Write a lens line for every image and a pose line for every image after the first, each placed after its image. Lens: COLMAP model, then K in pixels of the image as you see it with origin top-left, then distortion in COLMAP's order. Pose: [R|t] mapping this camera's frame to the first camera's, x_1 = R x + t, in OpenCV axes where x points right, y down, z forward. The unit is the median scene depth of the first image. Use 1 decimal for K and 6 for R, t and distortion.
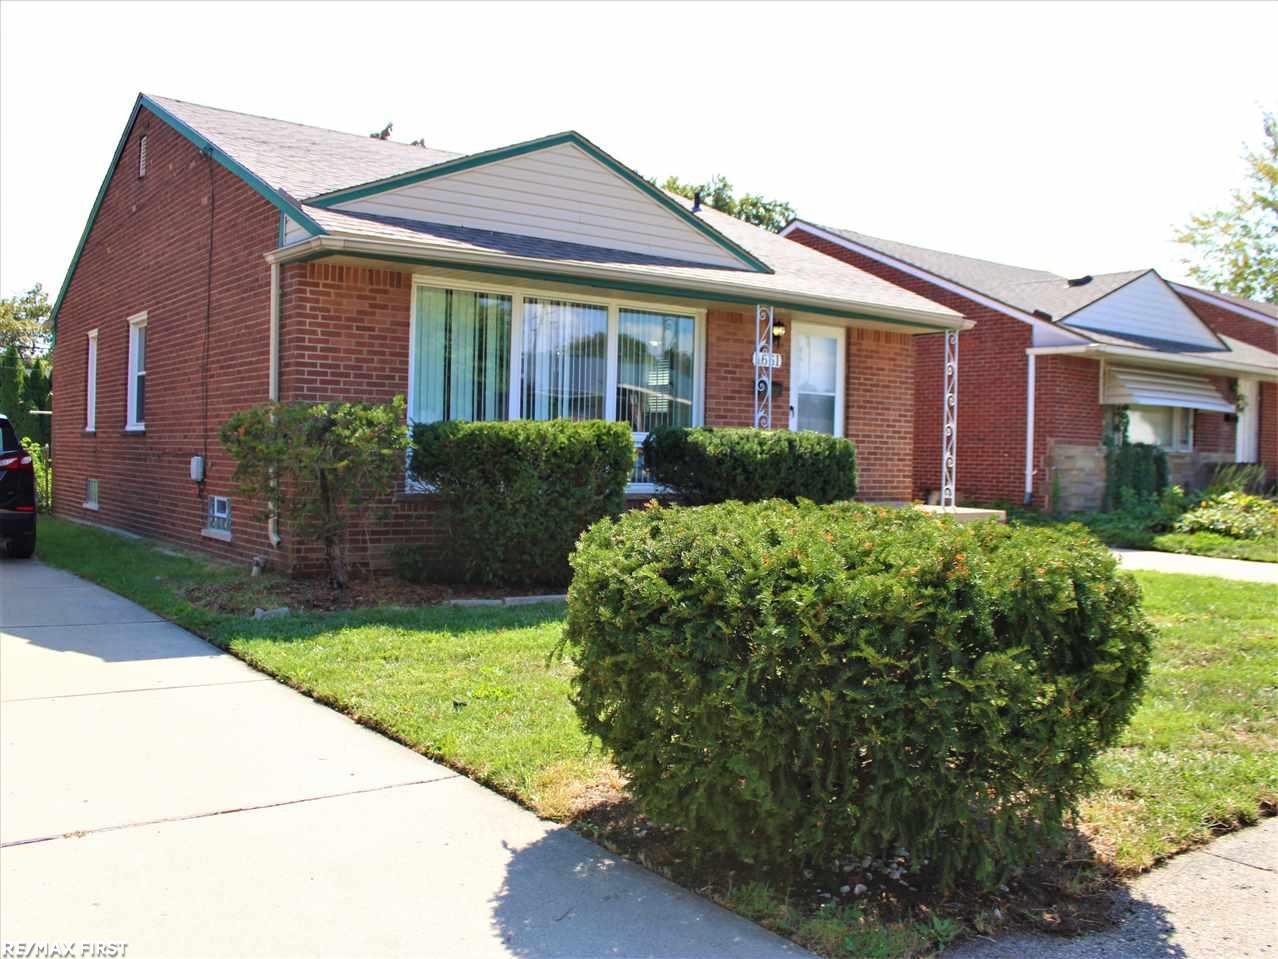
lens RADIAL K [[1205.4, 0, 639.0], [0, 1205.4, 479.5], [0, 0, 1]] dist [-0.165528, 0.157974]
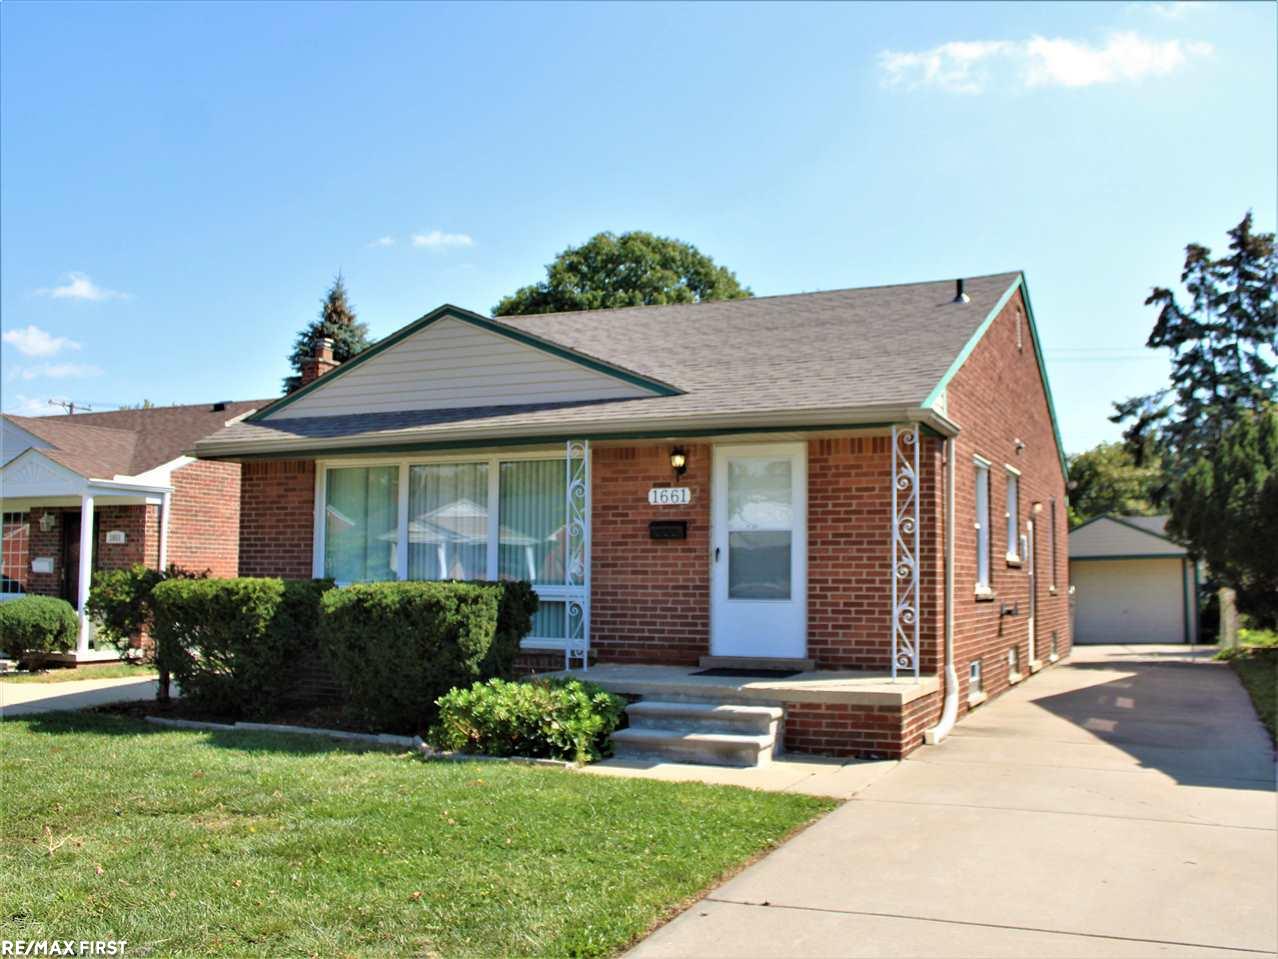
lens RADIAL K [[1235.0, 0, 639.0], [0, 1235.0, 479.5], [0, 0, 1]] dist [-0.139701, 0.019972]
pose [[0.471411, -0.091656, -0.877138, 0.976709], [-0.013906, 0.993689, -0.111309, -0.014704], [0.881804, 0.064670, 0.467161, 0.639147]]
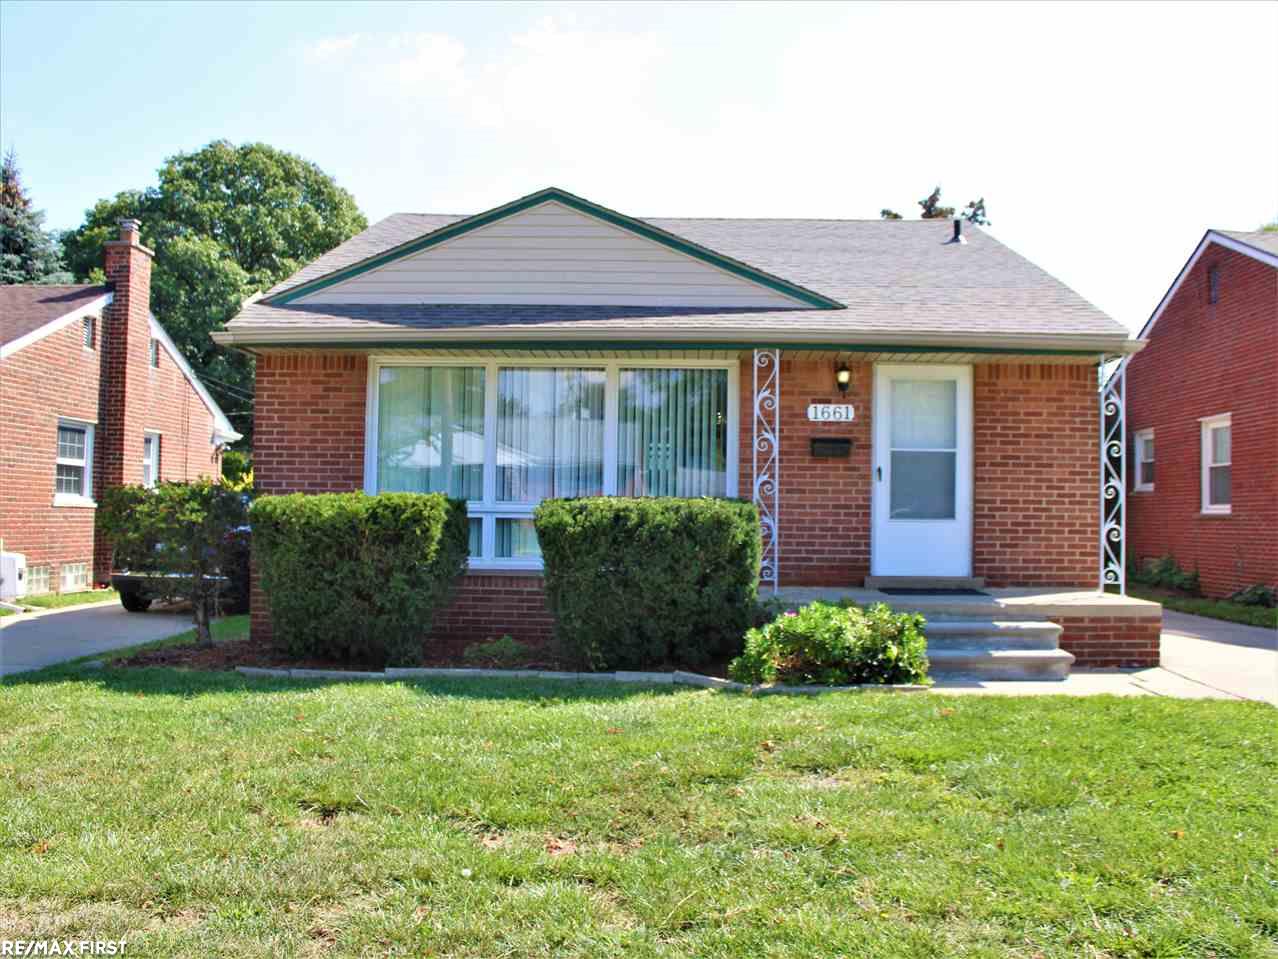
lens RADIAL K [[1205.4, 0, 639.0], [0, 1205.4, 479.5], [0, 0, 1]] dist [-0.165528, 0.157974]
pose [[0.782574, -0.032689, -0.621698, 0.580357], [-0.007896, 0.998019, -0.062416, -0.000891], [0.622507, 0.053754, 0.780766, 0.306742]]
